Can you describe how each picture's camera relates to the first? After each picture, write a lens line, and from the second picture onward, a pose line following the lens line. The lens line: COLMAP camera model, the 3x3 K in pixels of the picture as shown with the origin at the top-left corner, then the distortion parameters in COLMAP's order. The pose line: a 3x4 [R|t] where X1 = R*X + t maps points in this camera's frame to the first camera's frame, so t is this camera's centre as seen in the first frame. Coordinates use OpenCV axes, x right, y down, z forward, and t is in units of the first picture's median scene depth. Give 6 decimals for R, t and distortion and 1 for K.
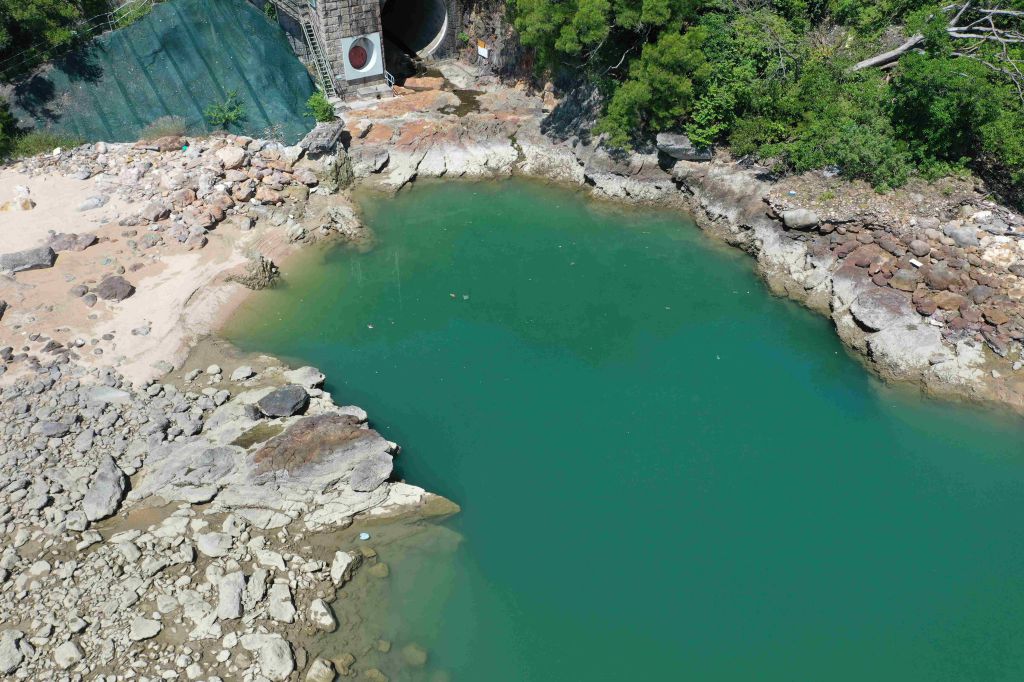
lens RADIAL K [[806.2, 0, 512.2], [0, 806.2, 339.5], [0, 0, 1]] dist [0.003208, 0.006445]
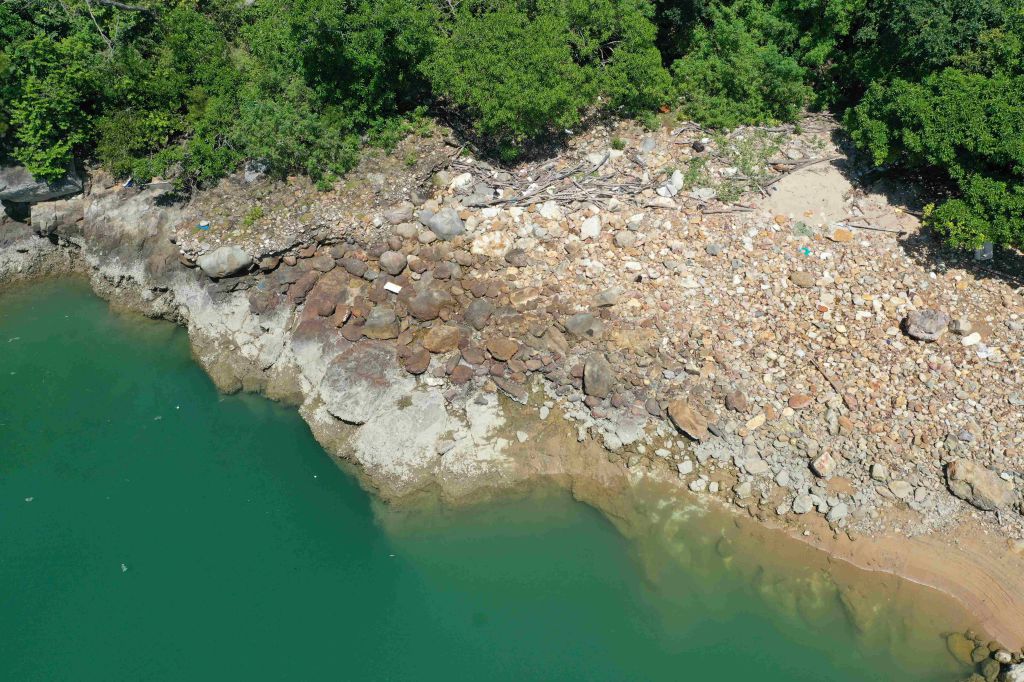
lens RADIAL K [[806.2, 0, 512.2], [0, 806.2, 339.5], [0, 0, 1]] dist [0.003208, 0.006445]
pose [[0.860252, -0.362402, 0.358652, 0.291693], [0.307095, 0.929793, 0.202925, -0.149706], [-0.407012, -0.064426, 0.911148, 0.282142]]
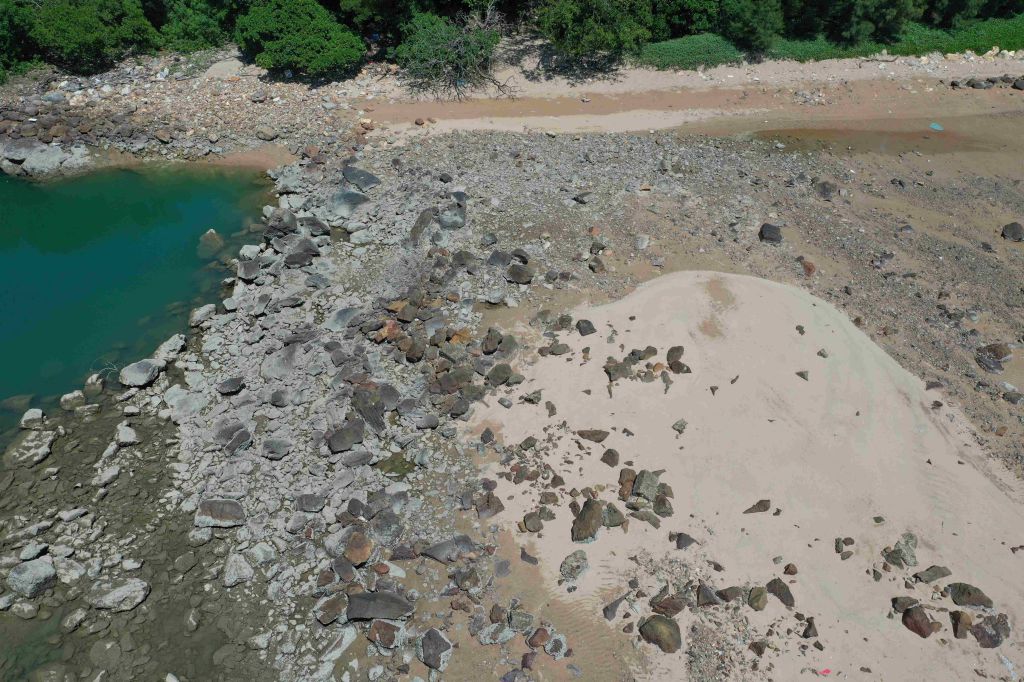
lens RADIAL K [[817.1, 0, 509.5], [0, 817.1, 339.0], [0, 0, 1]] dist [0.004751, 0.002674]
pose [[0.624432, -0.474849, 0.620164, -0.122273], [0.462272, 0.864667, 0.196608, 0.371243], [-0.629595, 0.163916, 0.759435, -0.718246]]
